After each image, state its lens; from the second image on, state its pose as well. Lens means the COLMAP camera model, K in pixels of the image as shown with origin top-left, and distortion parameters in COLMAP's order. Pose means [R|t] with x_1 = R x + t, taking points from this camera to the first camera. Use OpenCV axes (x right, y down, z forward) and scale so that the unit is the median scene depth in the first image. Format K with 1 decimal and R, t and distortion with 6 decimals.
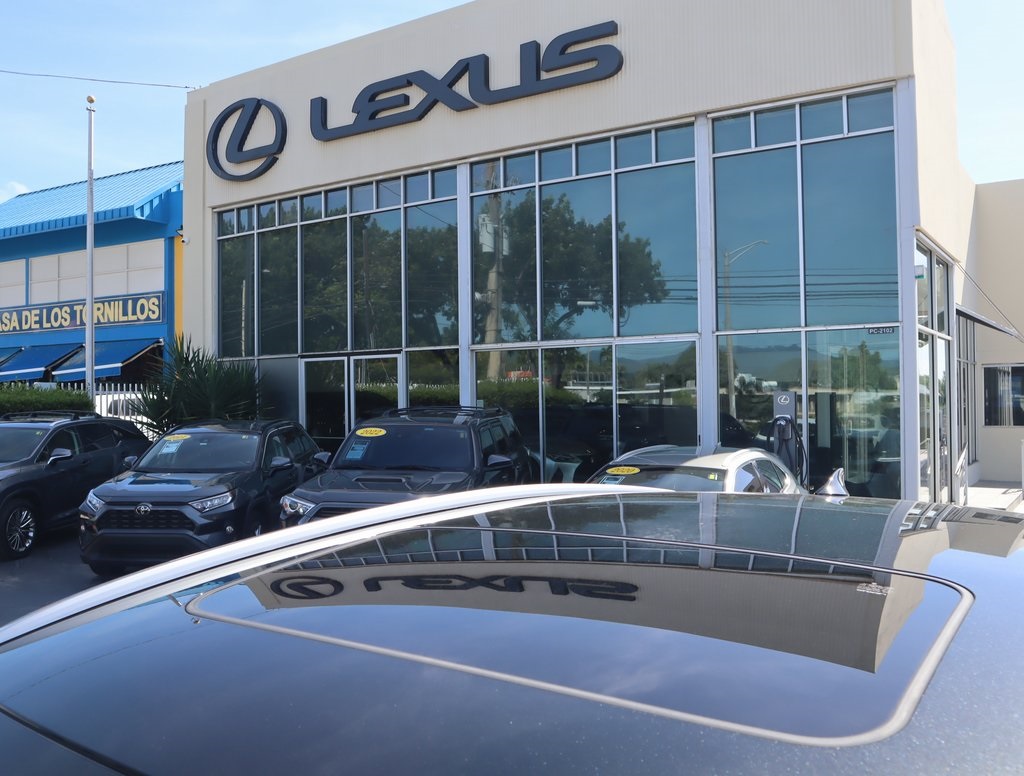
lens RADIAL K [[926.6, 0, 516.5], [0, 926.6, 391.6], [0, 0, 1]] dist [-0.100998, 0.098368]
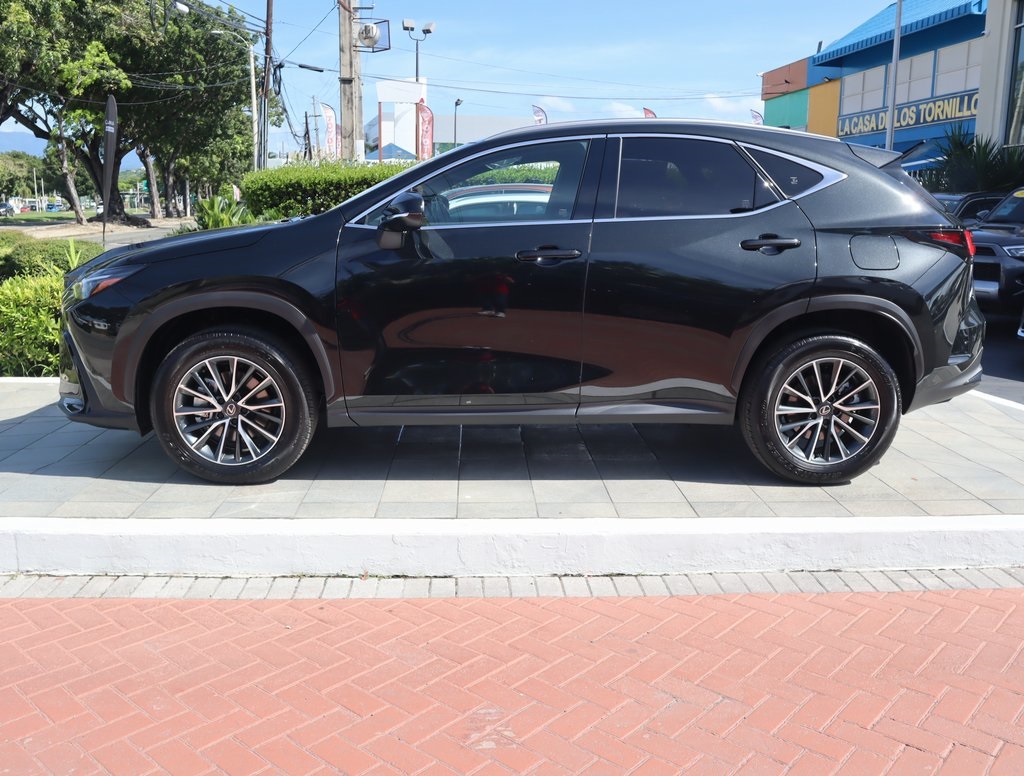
lens RADIAL K [[926.6, 0, 516.5], [0, 926.6, 391.6], [0, 0, 1]] dist [-0.100998, 0.098368]
pose [[0.596313, 0.153592, -0.787921, 0.140236], [0.028641, 0.976830, 0.212093, -0.002502], [0.802241, -0.149041, 0.578097, -0.076392]]
